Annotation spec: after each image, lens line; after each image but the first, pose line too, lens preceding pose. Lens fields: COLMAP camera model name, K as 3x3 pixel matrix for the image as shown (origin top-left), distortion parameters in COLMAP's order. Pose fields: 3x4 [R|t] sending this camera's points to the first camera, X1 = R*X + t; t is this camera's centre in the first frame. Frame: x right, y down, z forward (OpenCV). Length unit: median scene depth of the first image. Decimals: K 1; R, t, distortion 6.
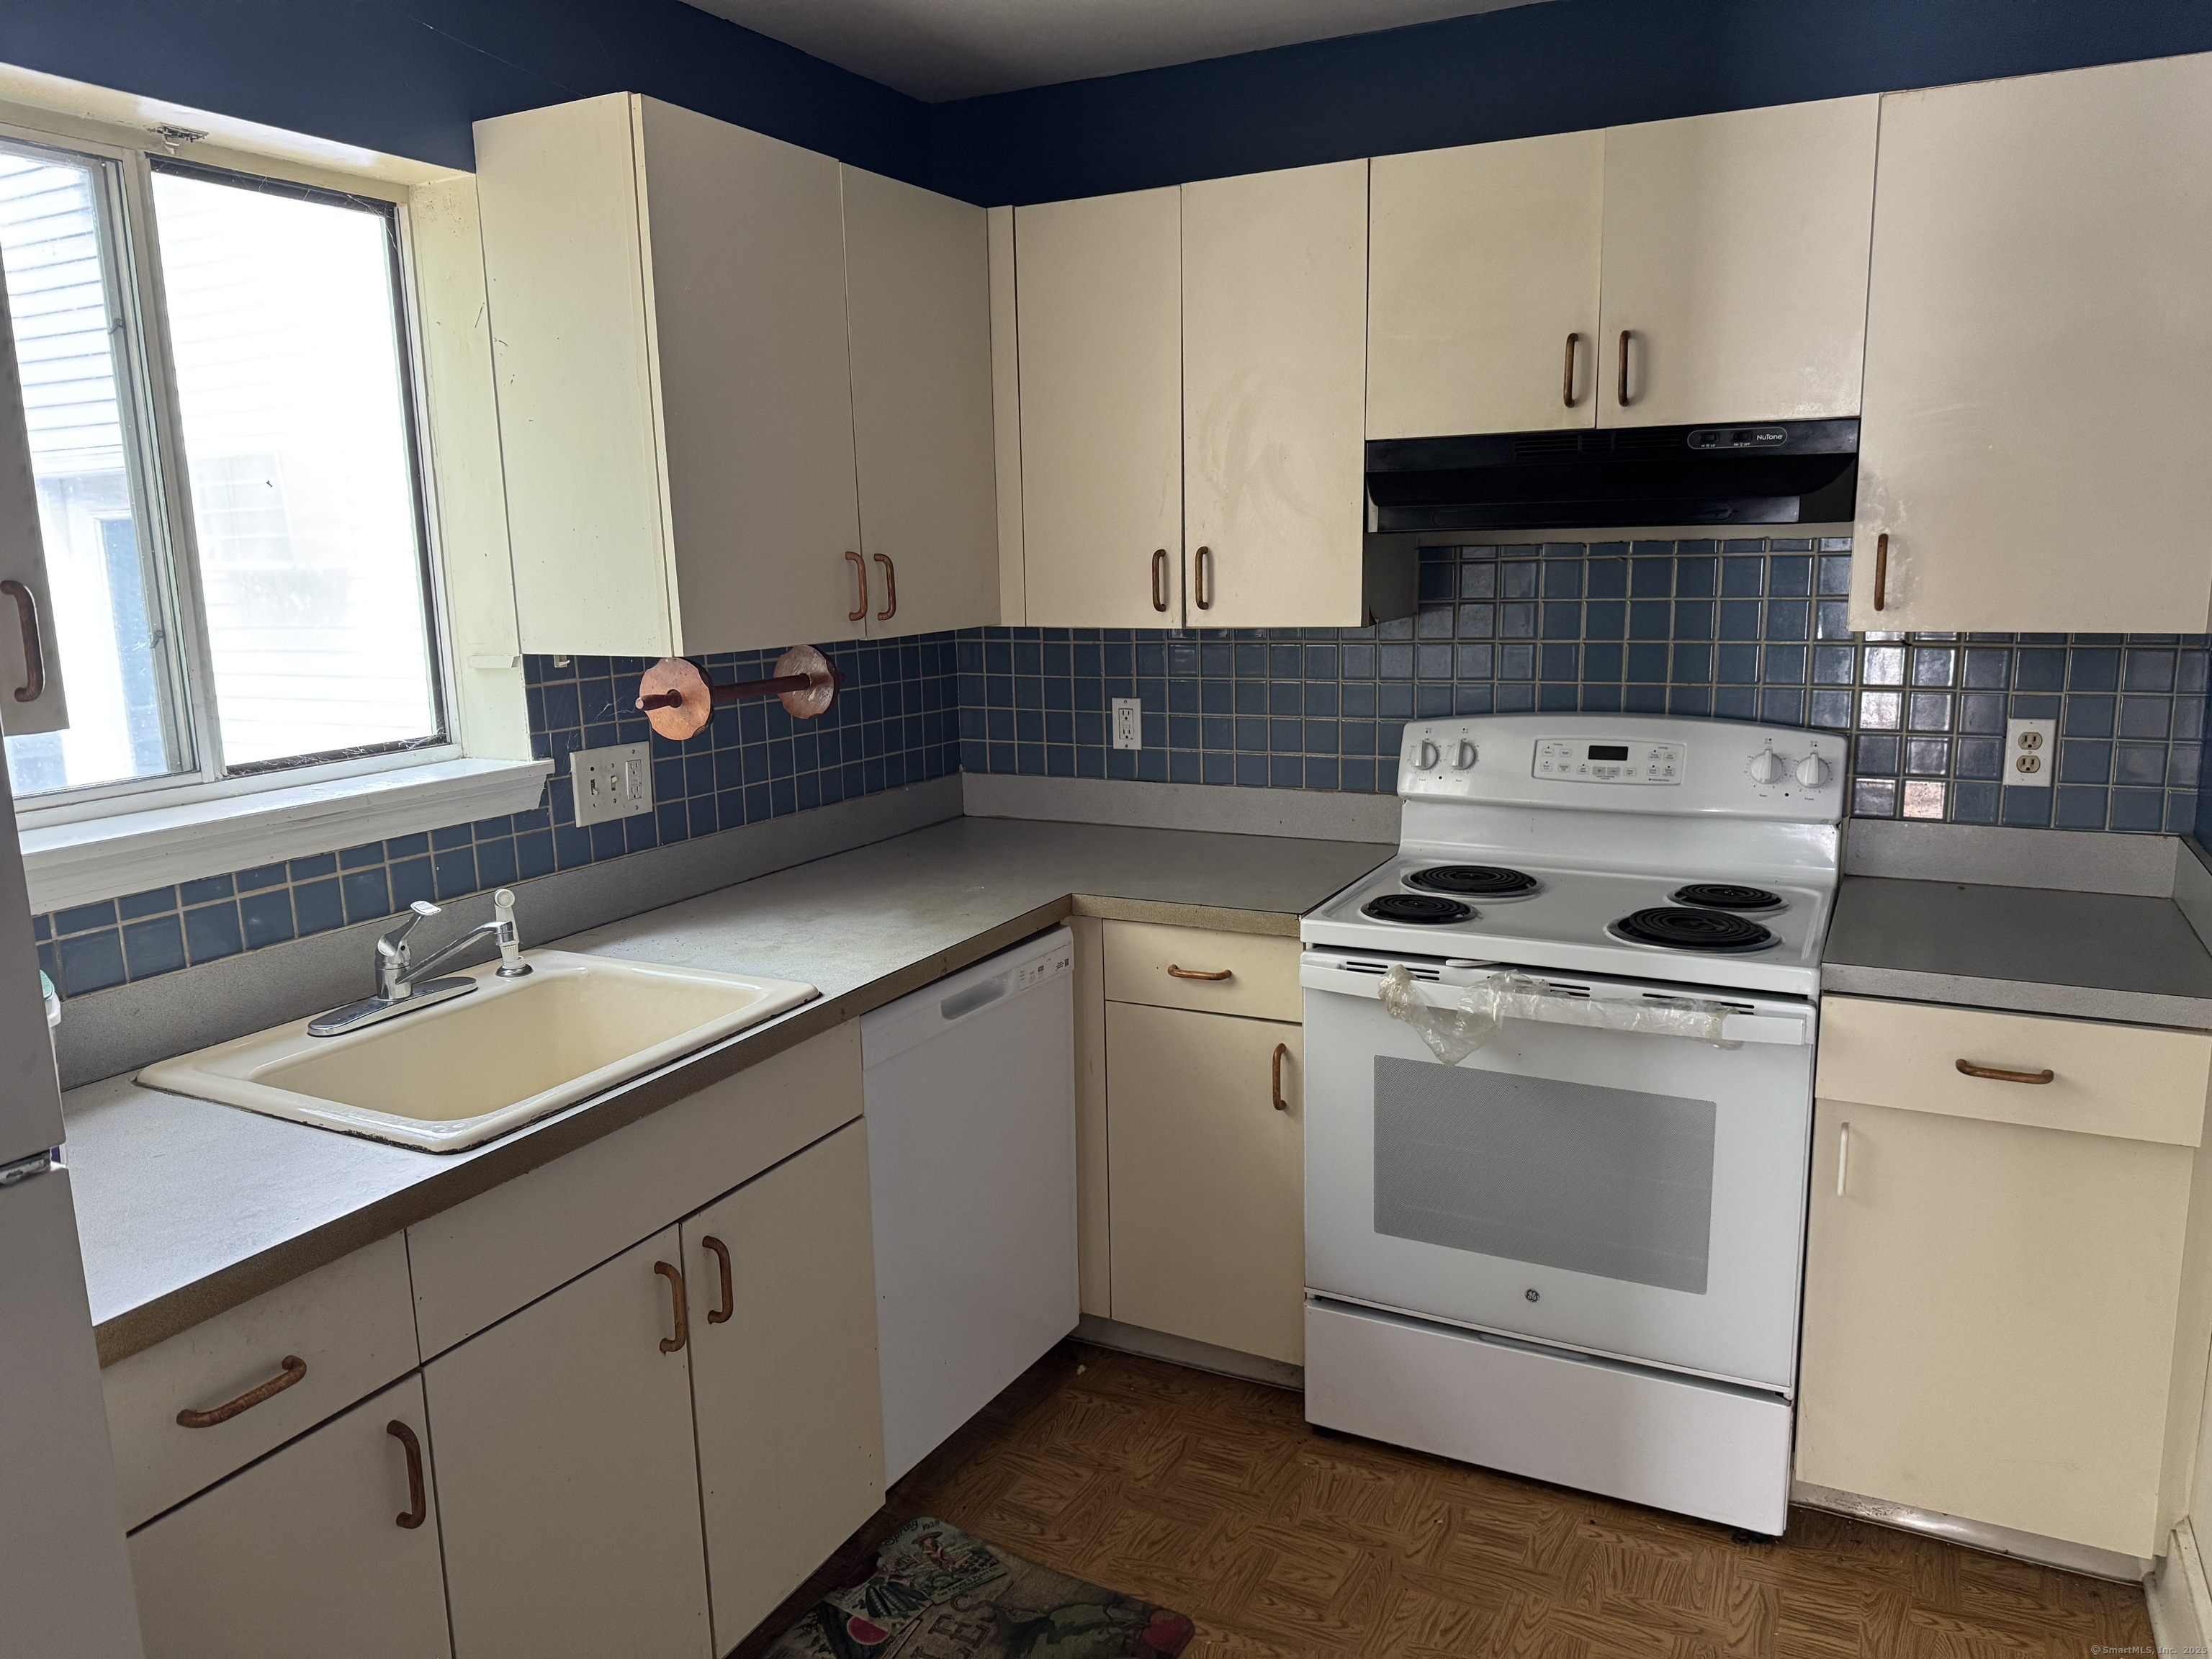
lens RADIAL K [[1553.1, 0, 1103.6], [0, 1553.1, 826.5], [0, 0, 1]] dist [0.005916, 0.001081]
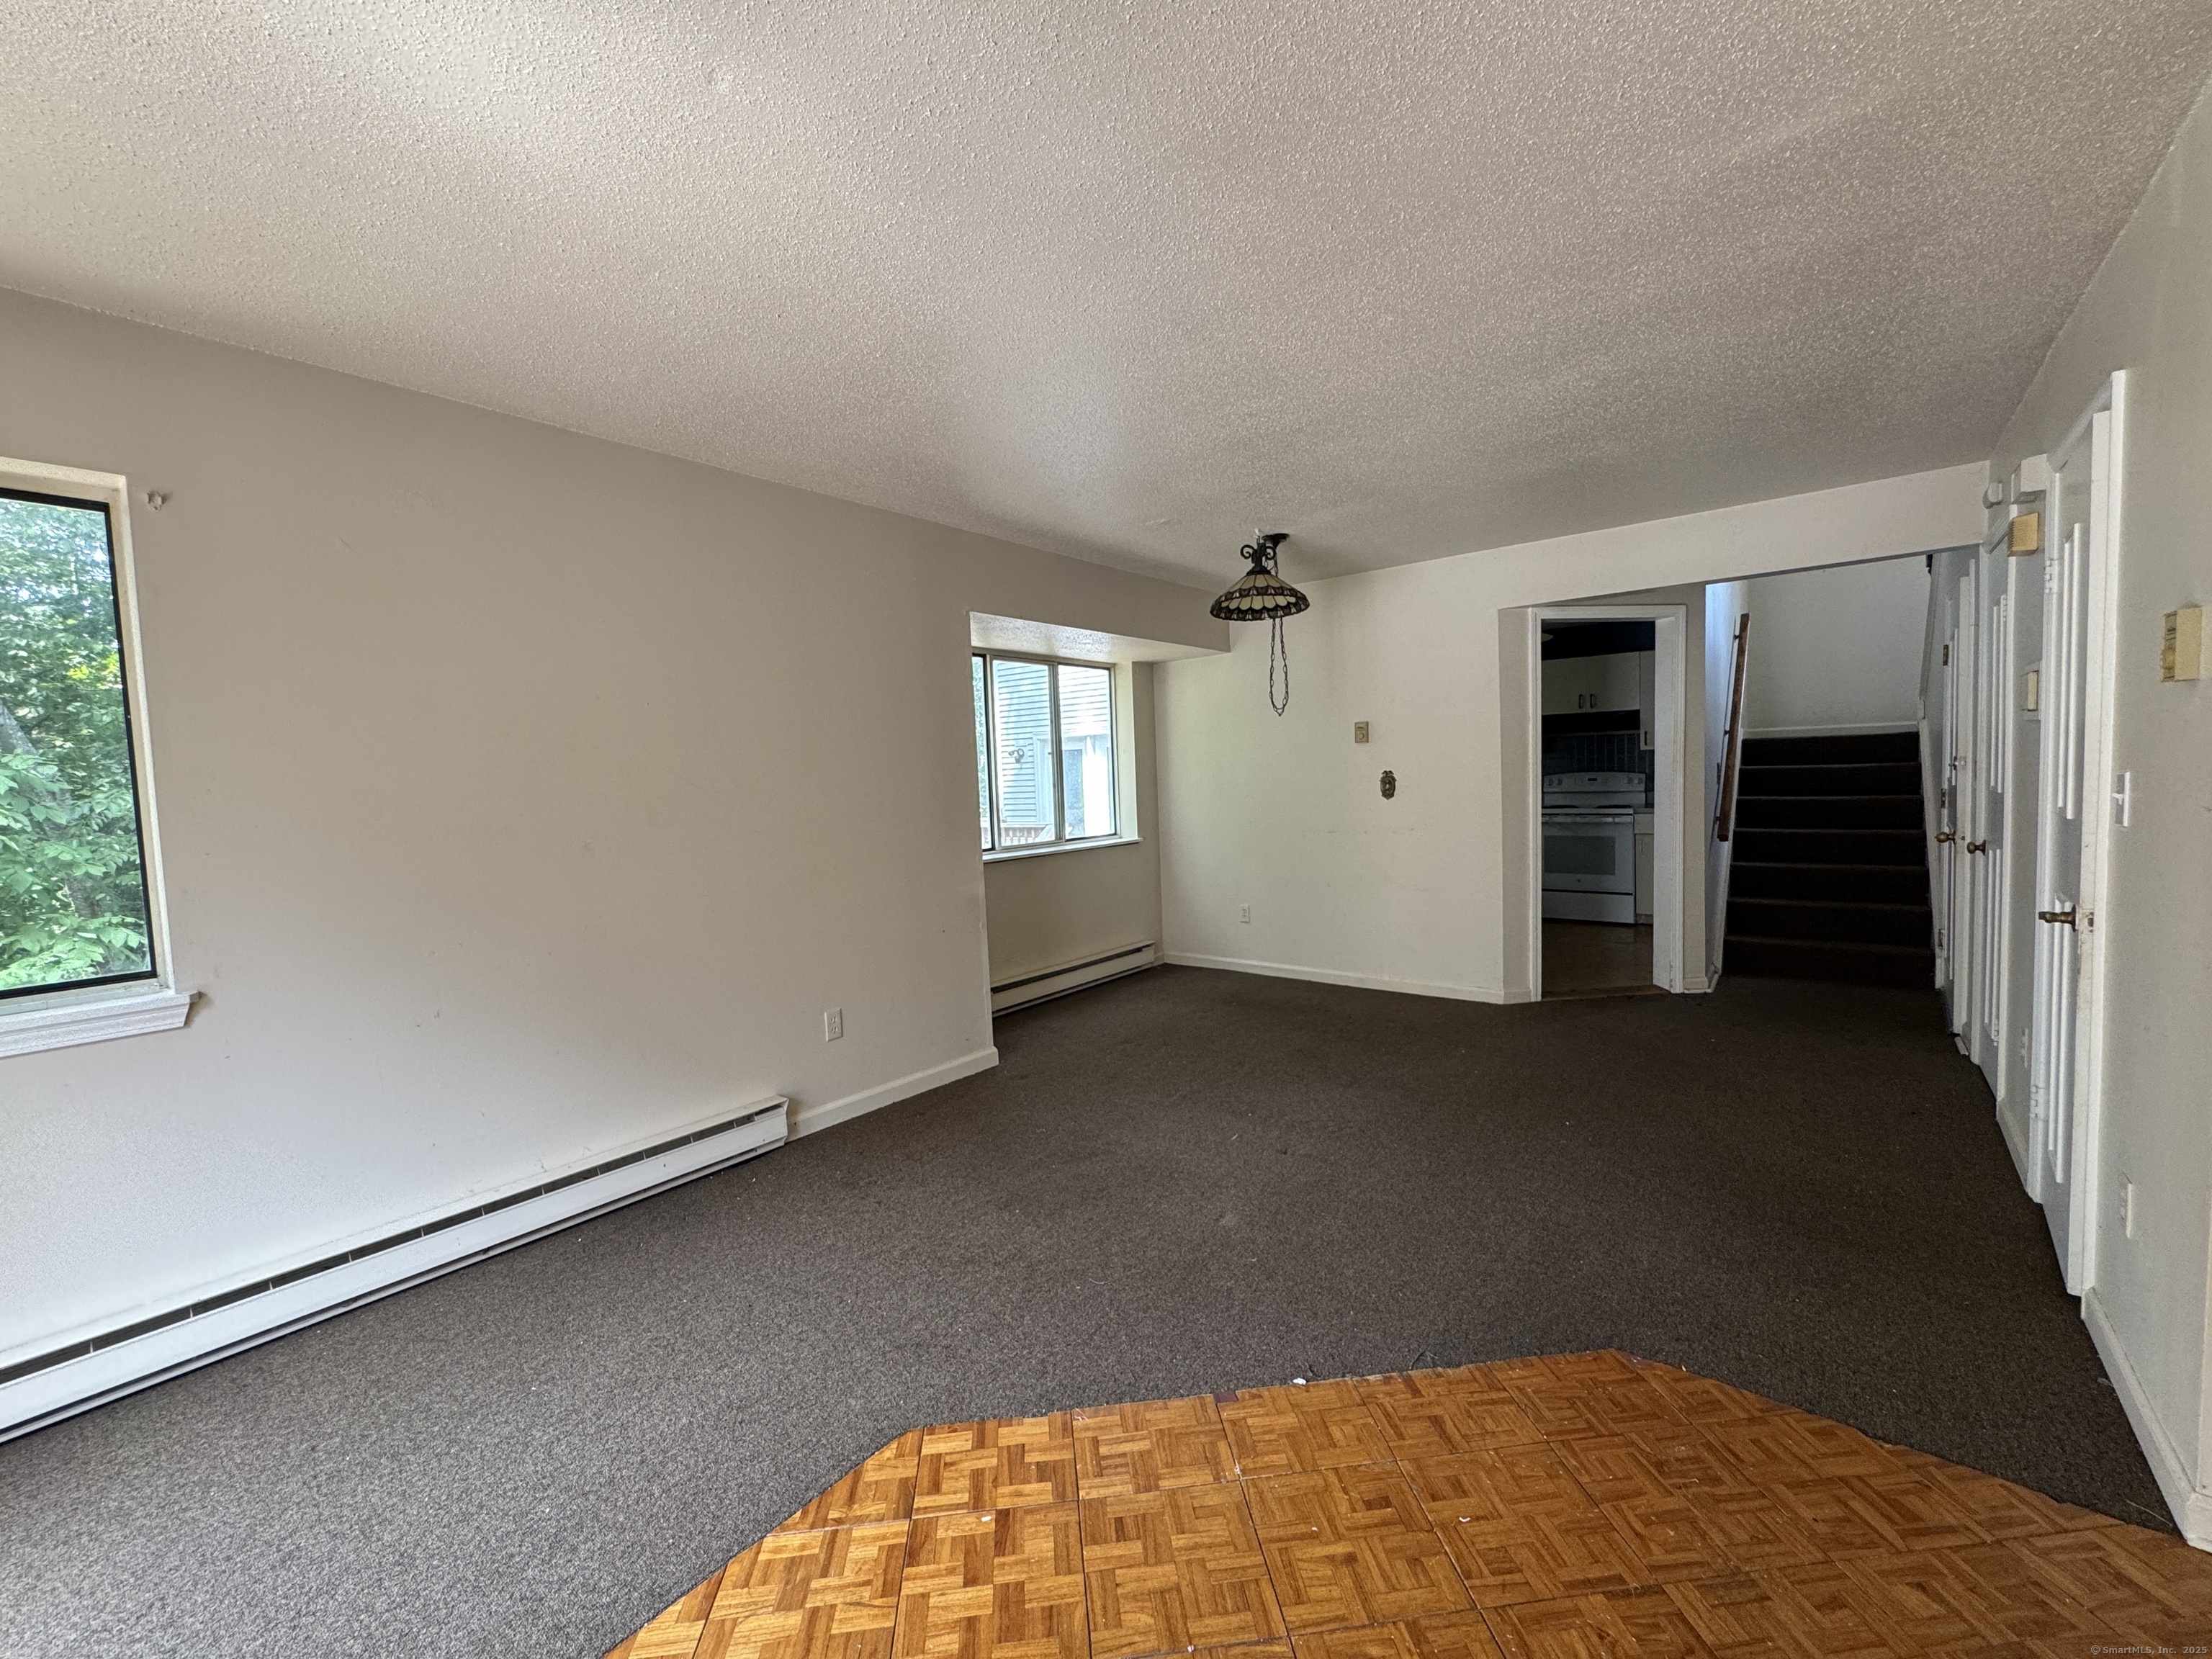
lens RADIAL K [[895.2, 0, 1104.4], [0, 895.2, 831.7], [0, 0, 1]] dist [-0.002145, -0.000120]
pose [[0.979506, 0.003851, -0.201376, -0.601232], [-0.029354, 0.991871, -0.123812, 0.508628], [0.199263, 0.127186, 0.971657, -1.989391]]
